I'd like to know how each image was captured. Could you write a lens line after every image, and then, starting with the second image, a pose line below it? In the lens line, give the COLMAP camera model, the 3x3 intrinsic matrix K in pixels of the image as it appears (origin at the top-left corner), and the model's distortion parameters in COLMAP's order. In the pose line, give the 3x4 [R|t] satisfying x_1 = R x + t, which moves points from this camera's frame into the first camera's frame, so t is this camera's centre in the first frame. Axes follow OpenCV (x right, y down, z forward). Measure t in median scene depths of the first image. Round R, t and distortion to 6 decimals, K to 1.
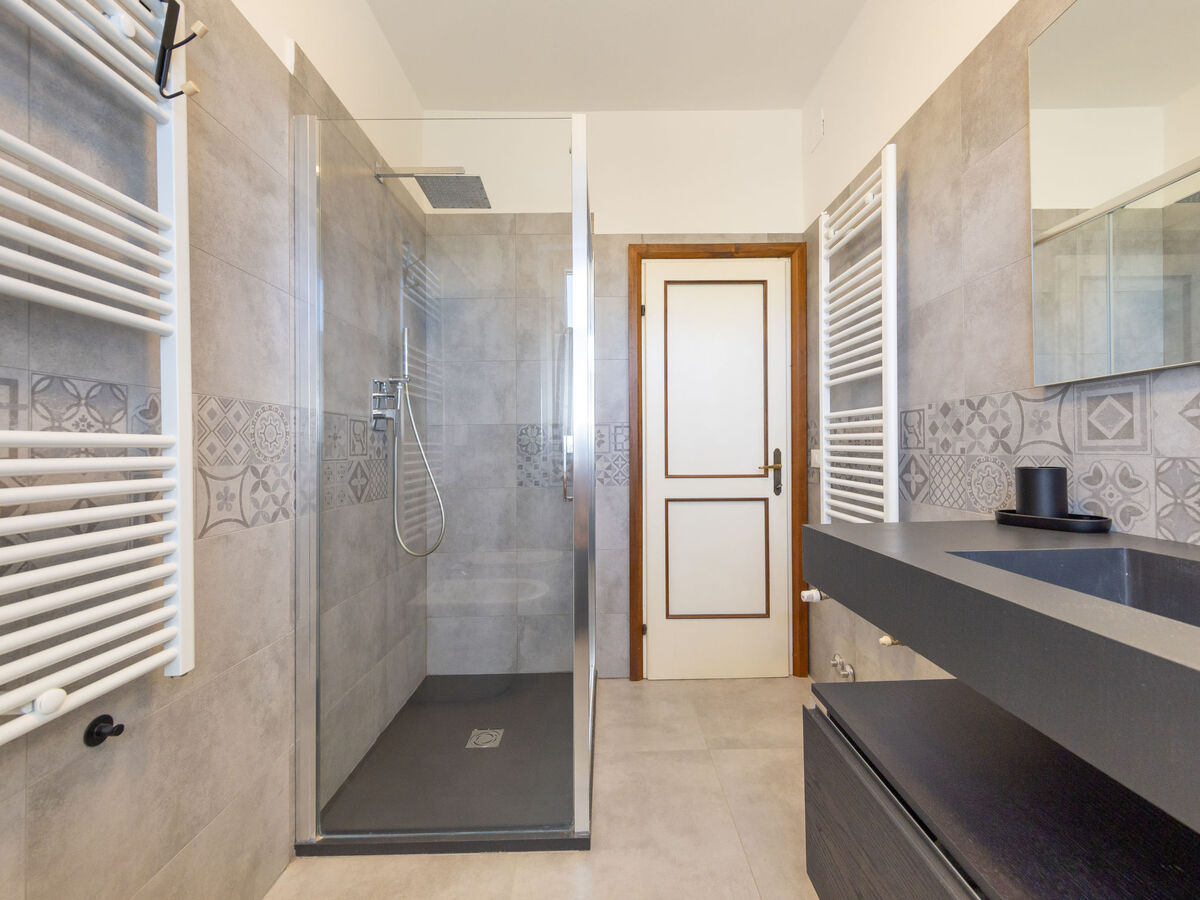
lens RADIAL K [[495.2, 0, 600.0], [0, 495.2, 450.0], [0, 0, 1]] dist [0.001303, -0.000137]
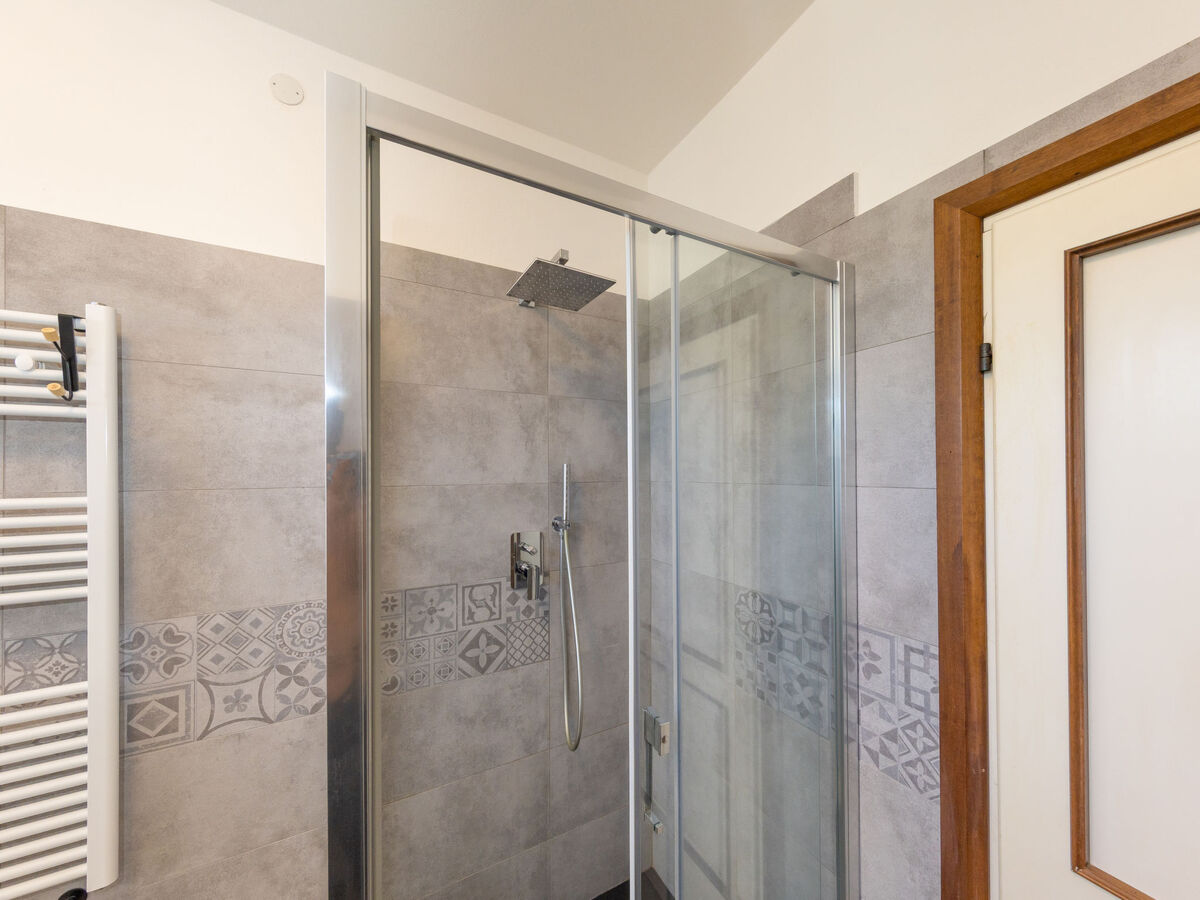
lens RADIAL K [[422.0, 0, 601.0], [0, 422.0, 466.7], [0, 0, 1]] dist [0.001446, -0.000059]
pose [[0.476809, -0.002483, -0.879003, 0.317100], [0.002236, 0.999996, -0.001612, -0.285136], [0.879004, -0.001197, 0.476813, 0.848341]]
